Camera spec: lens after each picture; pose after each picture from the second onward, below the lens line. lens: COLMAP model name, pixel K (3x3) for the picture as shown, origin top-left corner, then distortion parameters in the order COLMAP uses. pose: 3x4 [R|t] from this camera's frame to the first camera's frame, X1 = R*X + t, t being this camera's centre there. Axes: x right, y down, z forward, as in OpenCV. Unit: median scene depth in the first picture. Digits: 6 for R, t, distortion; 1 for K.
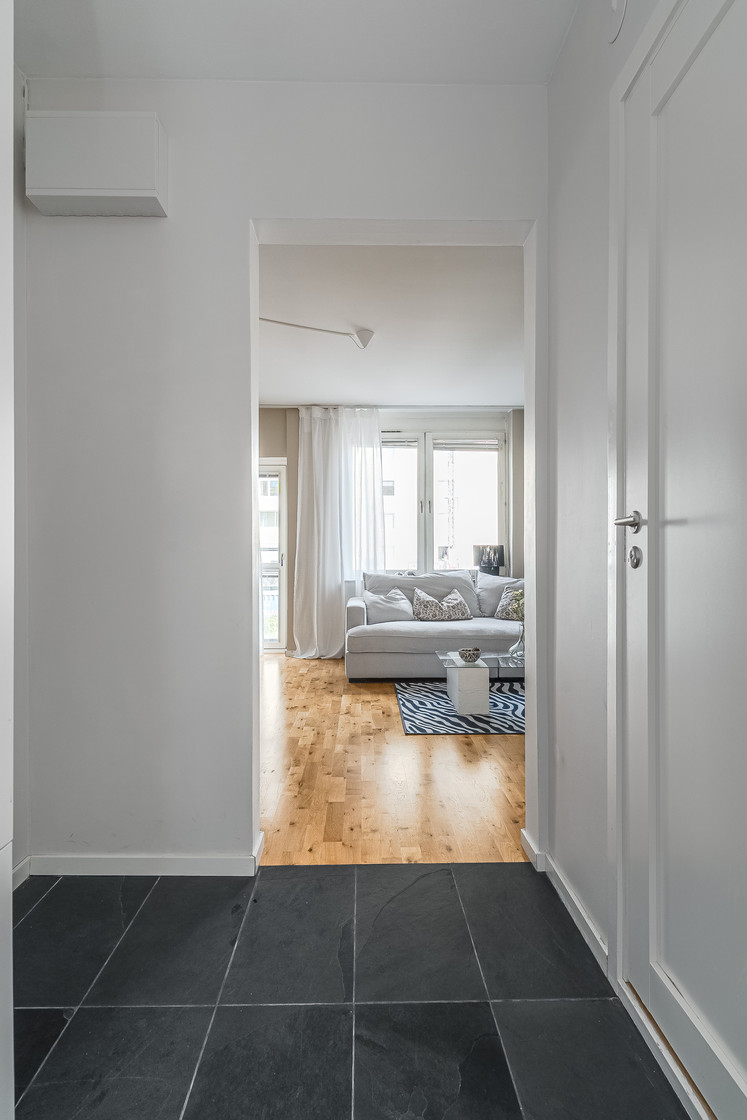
lens RADIAL K [[626.4, 0, 373.5], [0, 626.4, 560.0], [0, 0, 1]] dist [-0.000676, -0.000082]
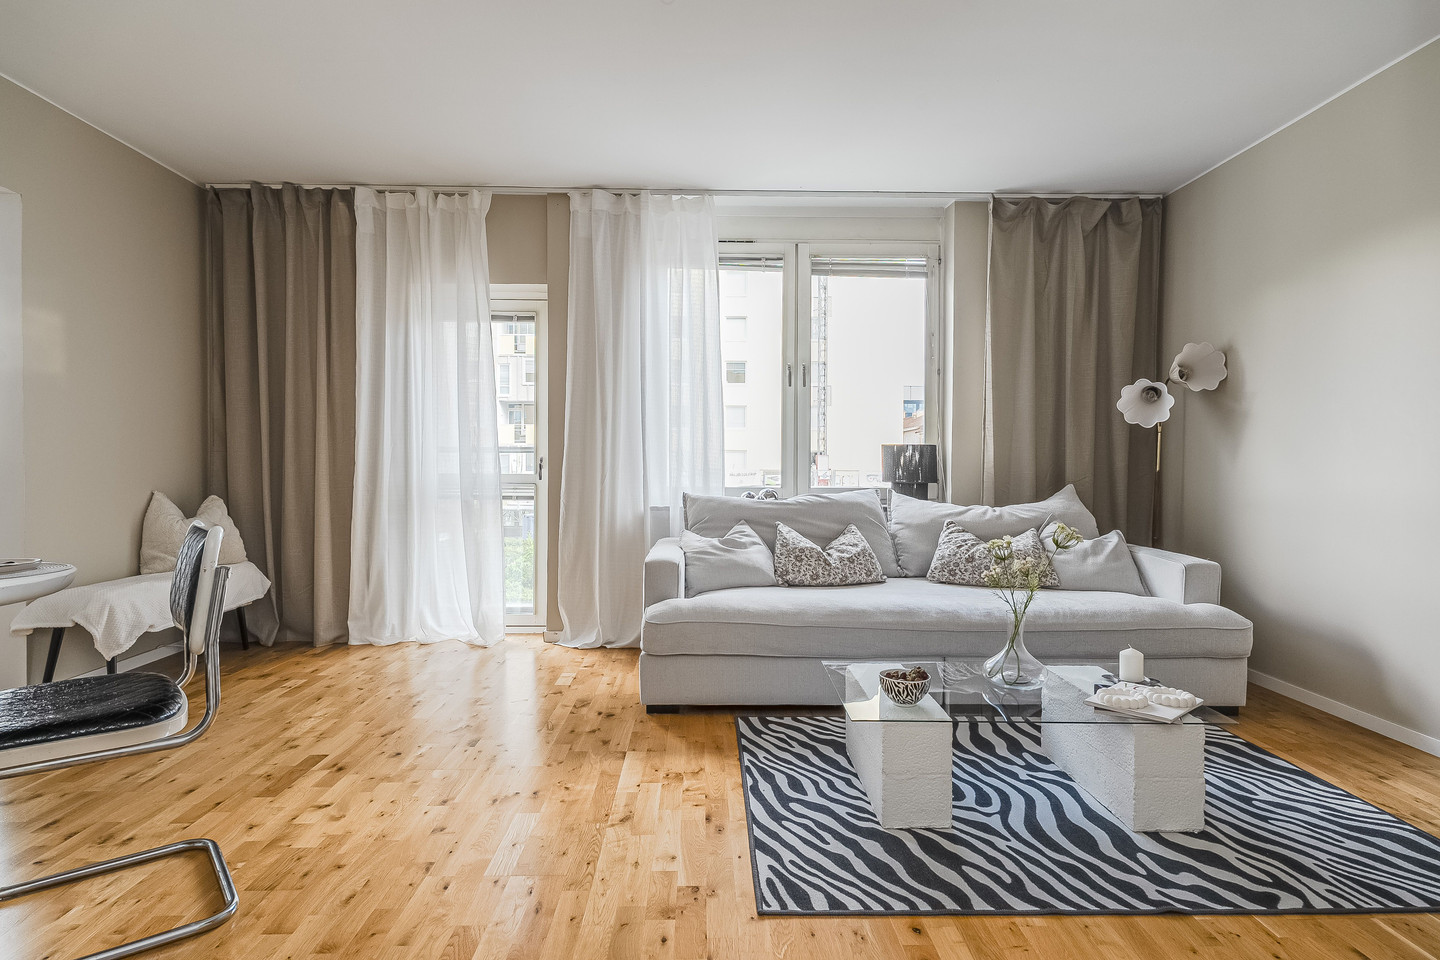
lens RADIAL K [[805.3, 0, 720.0], [0, 805.3, 480.0], [0, 0, 1]] dist [-0.000676, -0.000082]
pose [[0.999982, 0.005793, 0.001711, 0.015384], [-0.005814, 0.999904, 0.012540, -0.000152], [-0.001638, -0.012550, 0.999920, 0.312505]]
